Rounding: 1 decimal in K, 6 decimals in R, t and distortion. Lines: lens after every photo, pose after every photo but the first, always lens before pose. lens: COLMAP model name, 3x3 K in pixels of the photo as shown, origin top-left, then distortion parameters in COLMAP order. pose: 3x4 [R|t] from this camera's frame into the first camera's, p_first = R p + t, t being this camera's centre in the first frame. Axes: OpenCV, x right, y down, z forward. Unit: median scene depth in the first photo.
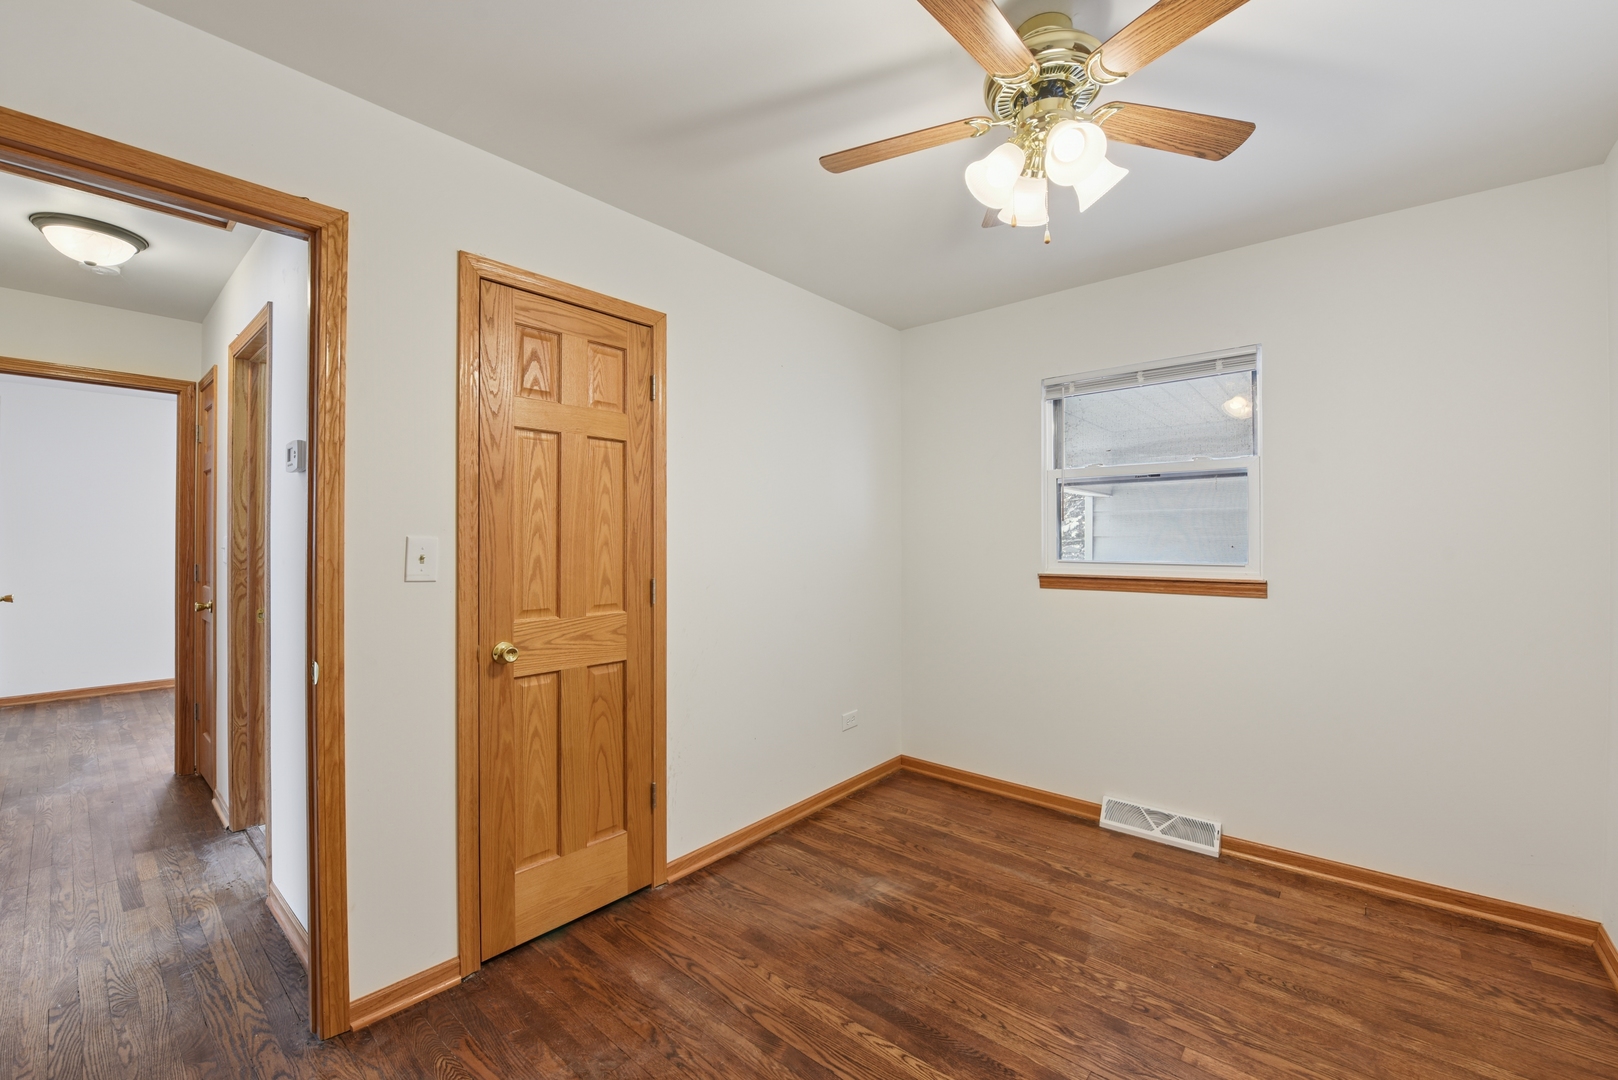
lens RADIAL K [[648.4, 0, 814.0], [0, 648.4, 538.4], [0, 0, 1]] dist [-0.012568, -0.001167]
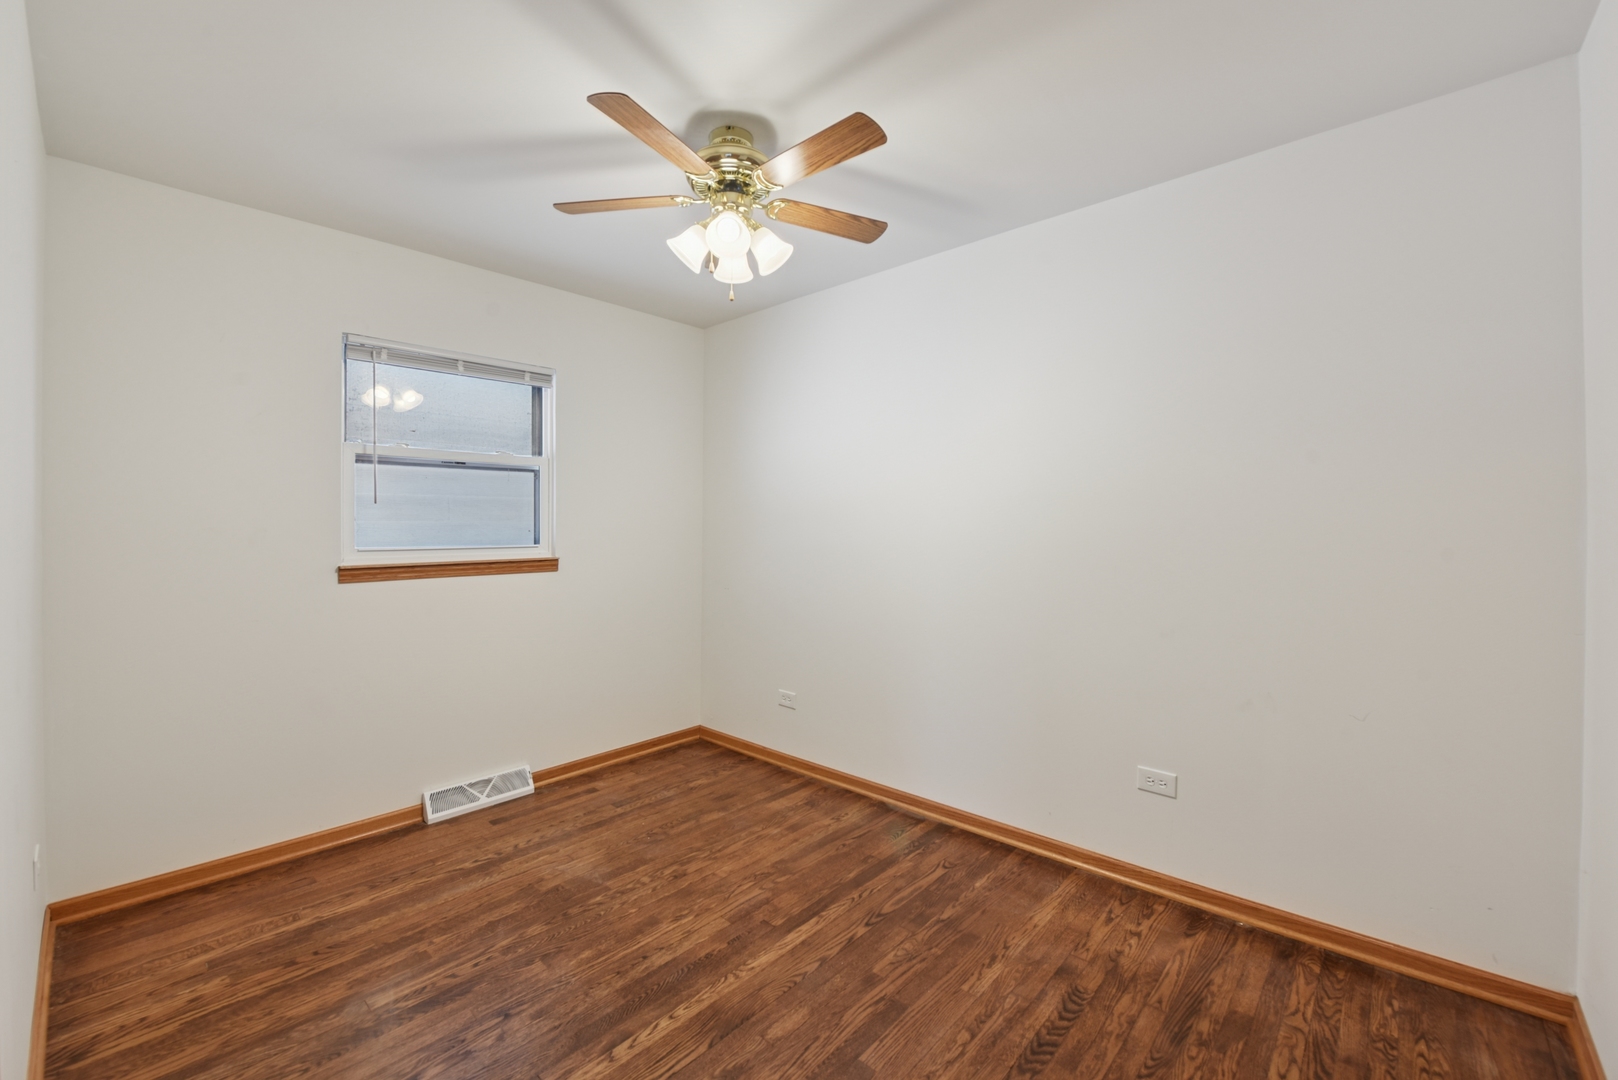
lens RADIAL K [[644.7, 0, 810.6], [0, 644.7, 535.8], [0, 0, 1]] dist [-0.014696, -0.000505]
pose [[0.049566, -0.015548, 0.998650, -0.562540], [-0.003146, 0.999871, 0.015723, 0.000880], [-0.998766, -0.003922, 0.049511, 0.462323]]
